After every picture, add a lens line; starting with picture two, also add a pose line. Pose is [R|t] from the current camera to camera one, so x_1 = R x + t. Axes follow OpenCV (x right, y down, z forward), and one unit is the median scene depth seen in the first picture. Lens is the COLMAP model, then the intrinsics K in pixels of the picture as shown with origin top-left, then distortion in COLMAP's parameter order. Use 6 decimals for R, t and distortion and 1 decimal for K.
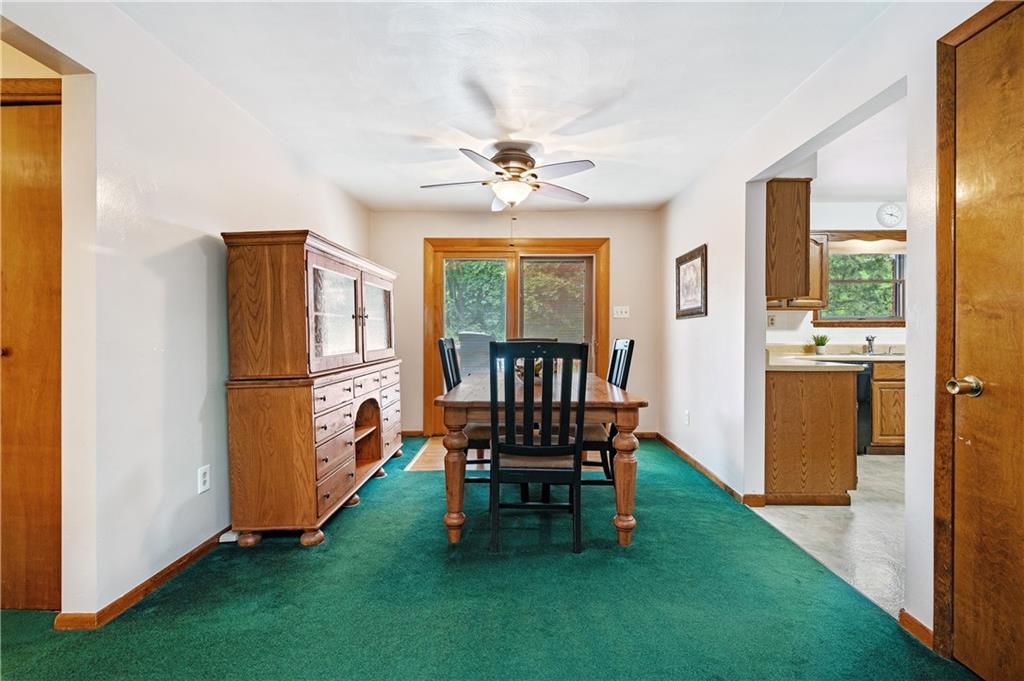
lens RADIAL K [[448.8, 0, 531.9], [0, 448.8, 335.3], [0, 0, 1]] dist [-0.005288, 0.000388]
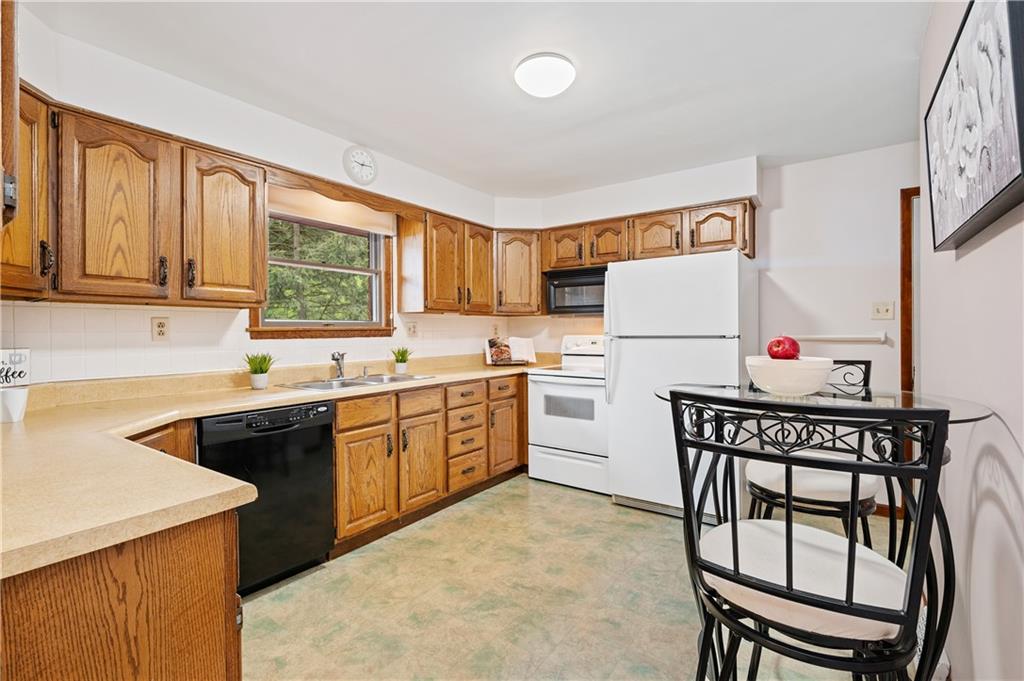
lens RADIAL K [[448.8, 0, 511.9], [0, 448.8, 332.3], [0, 0, 1]] dist [-0.005288, 0.000388]
pose [[0.571684, -0.003048, 0.820468, 0.377132], [0.008979, 0.999956, -0.002541, -0.023483], [-0.820425, 0.008819, 0.571686, 0.435118]]
